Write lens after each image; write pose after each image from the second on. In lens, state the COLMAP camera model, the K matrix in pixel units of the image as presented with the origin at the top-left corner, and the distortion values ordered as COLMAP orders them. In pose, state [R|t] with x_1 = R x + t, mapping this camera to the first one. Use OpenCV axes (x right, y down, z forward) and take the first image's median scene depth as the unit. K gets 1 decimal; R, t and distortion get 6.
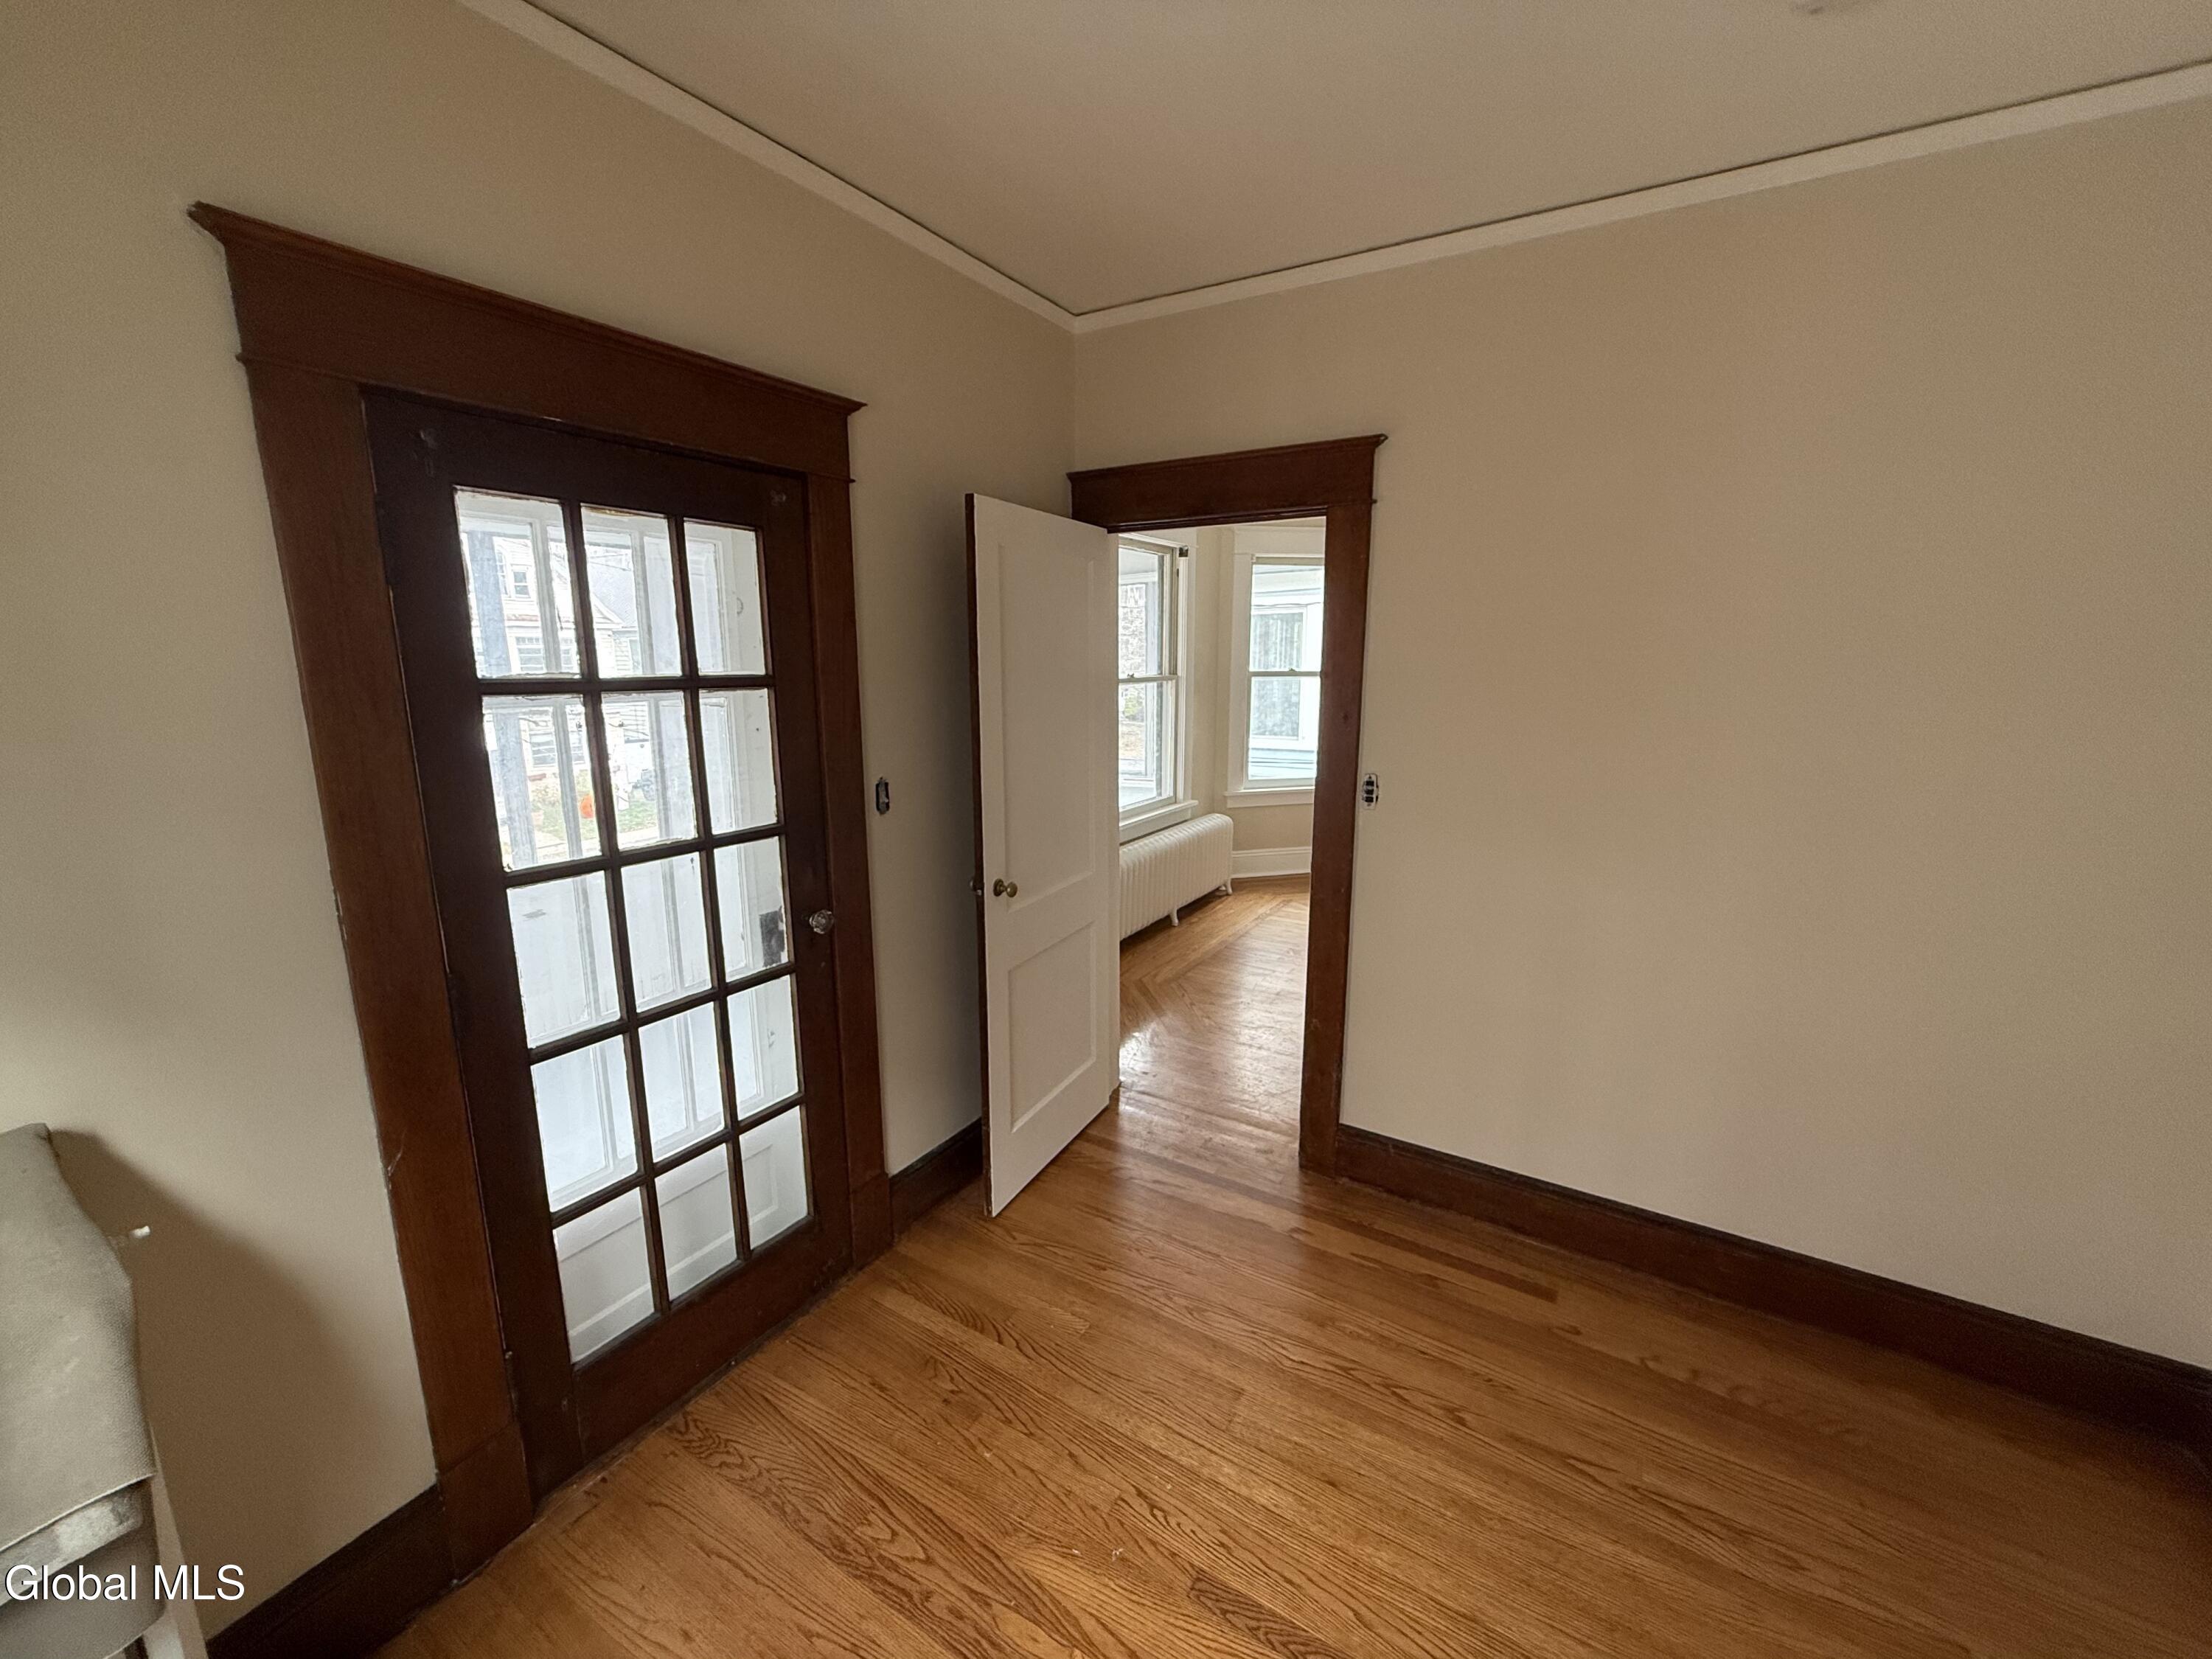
lens RADIAL K [[878.1, 0, 1083.5], [0, 878.1, 817.2], [0, 0, 1]] dist [0.000013, -0.000270]
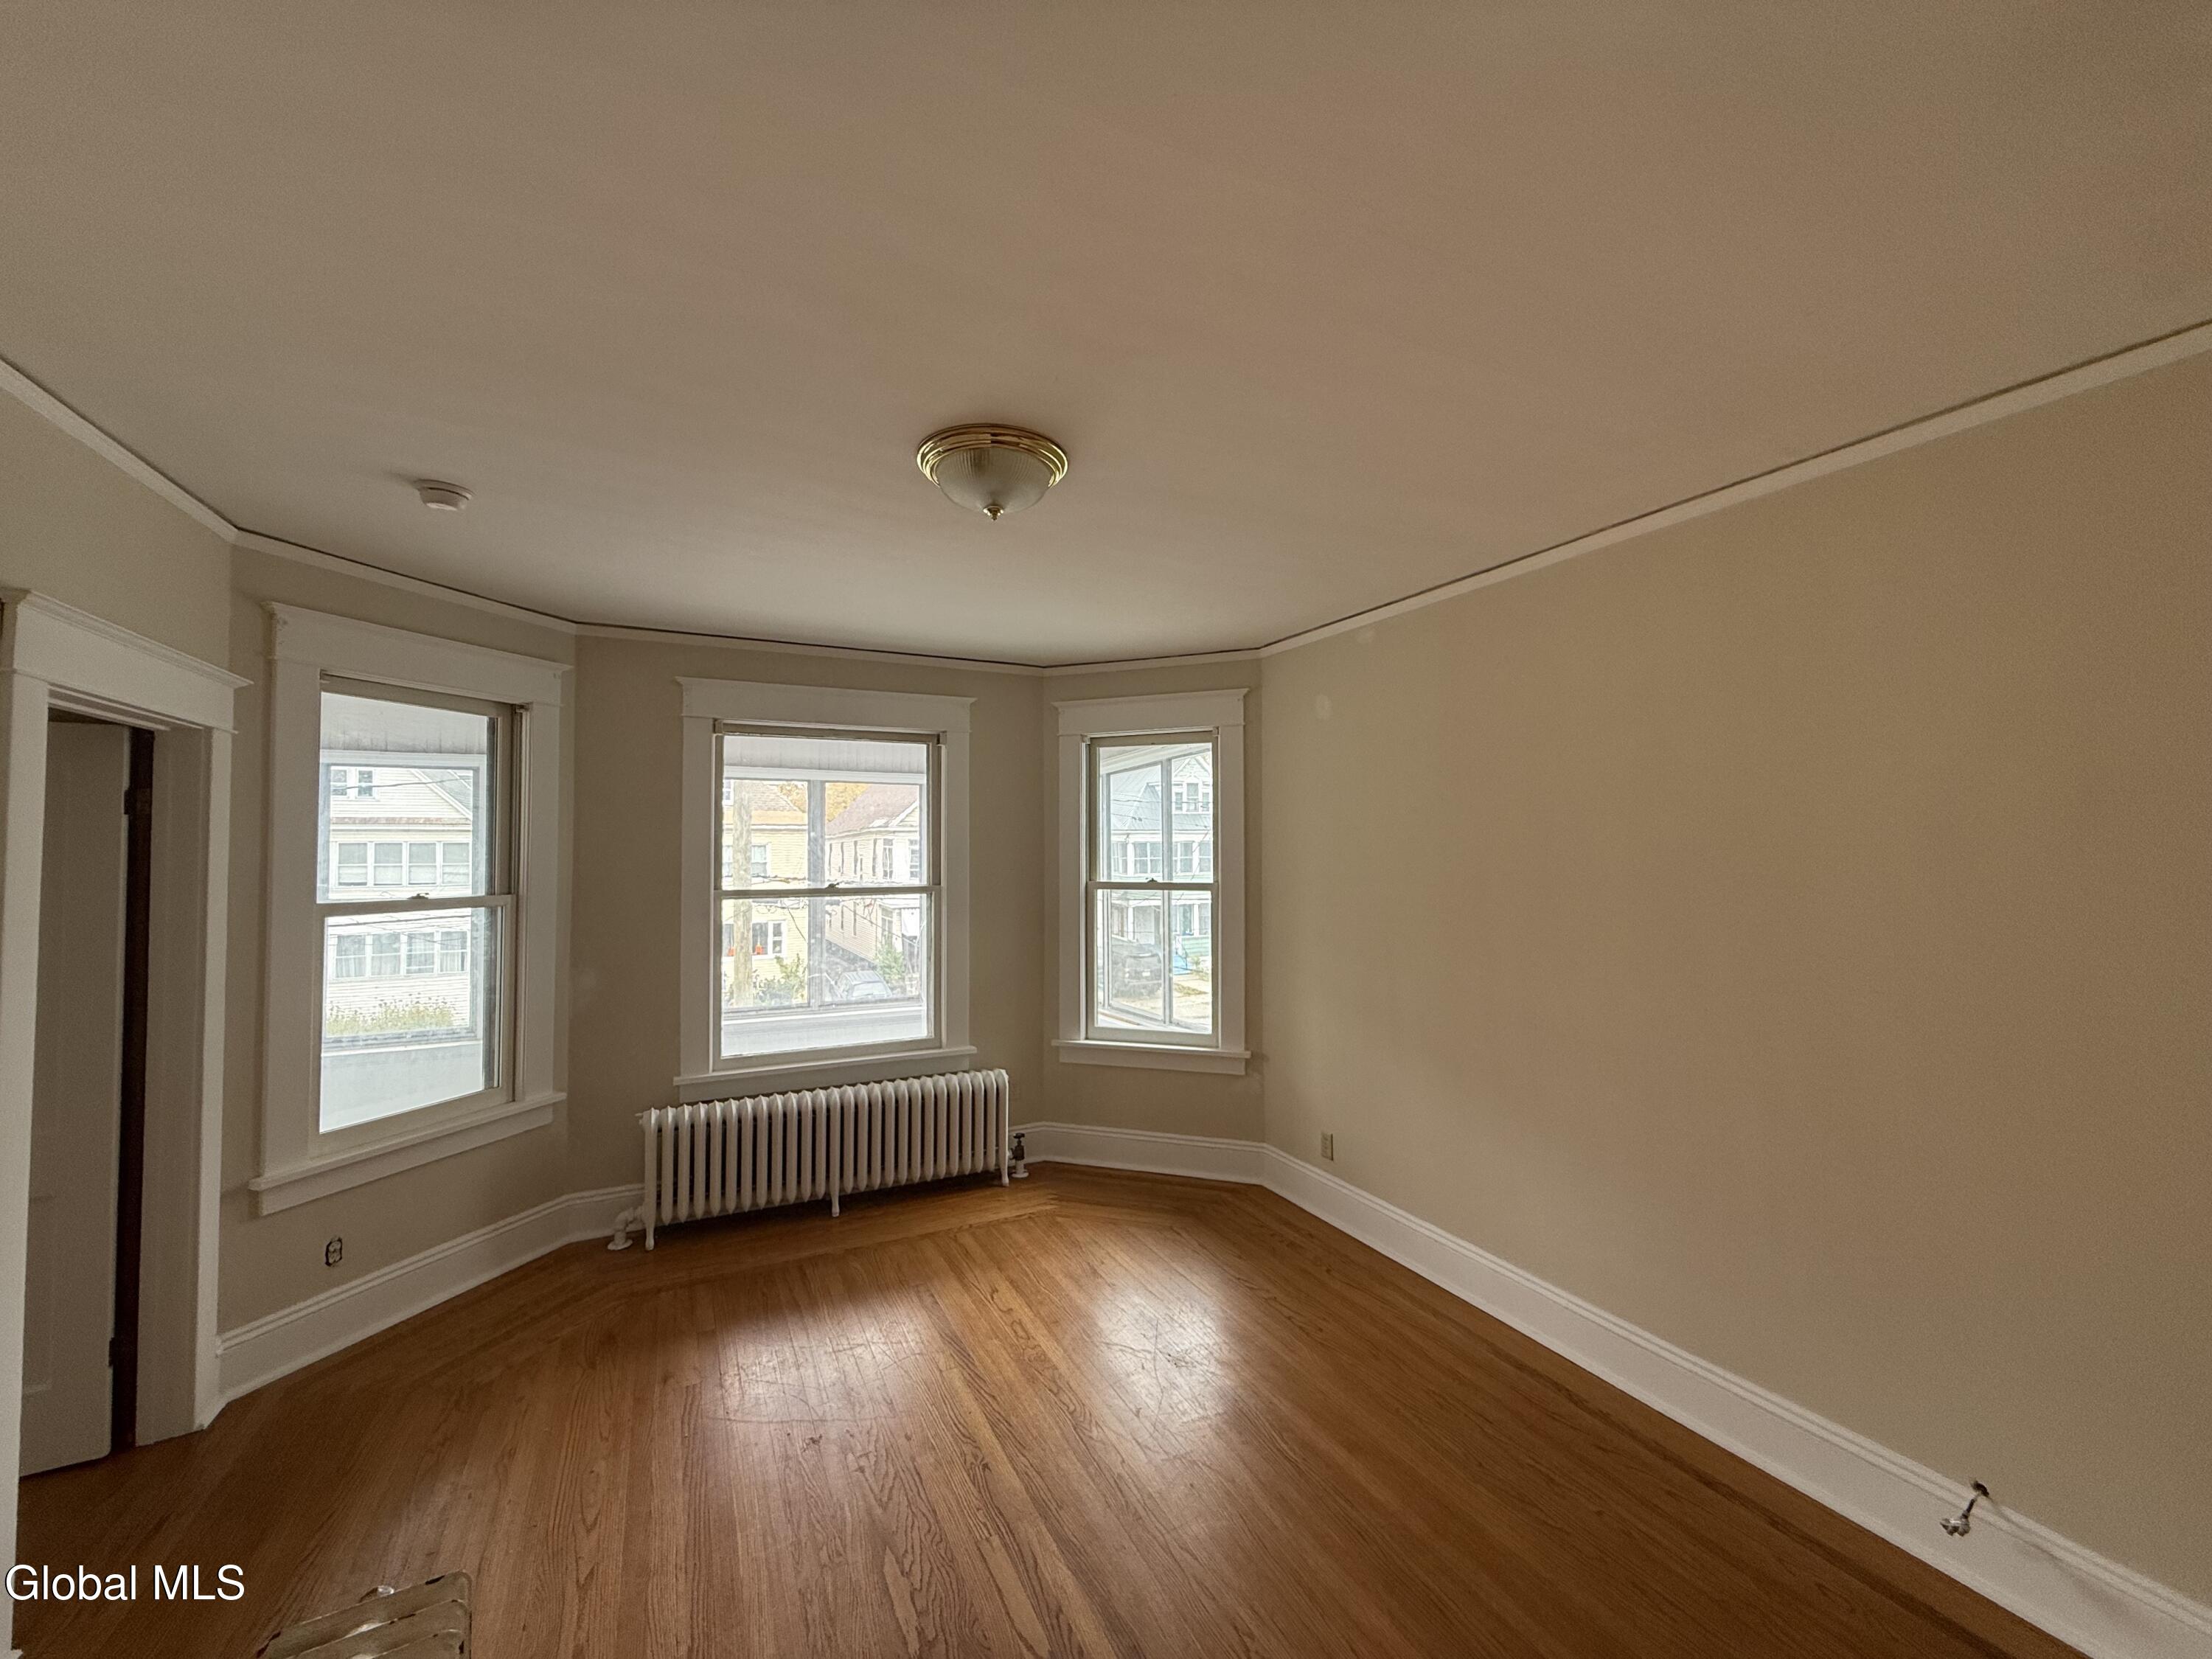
lens RADIAL K [[878.1, 0, 1115.3], [0, 878.1, 827.2], [0, 0, 1]] dist [0.000013, -0.000270]
pose [[0.869486, -0.011427, -0.493826, 0.986072], [-0.098743, 0.975533, -0.196431, -0.108538], [0.483988, 0.219556, 0.847084, 0.595960]]
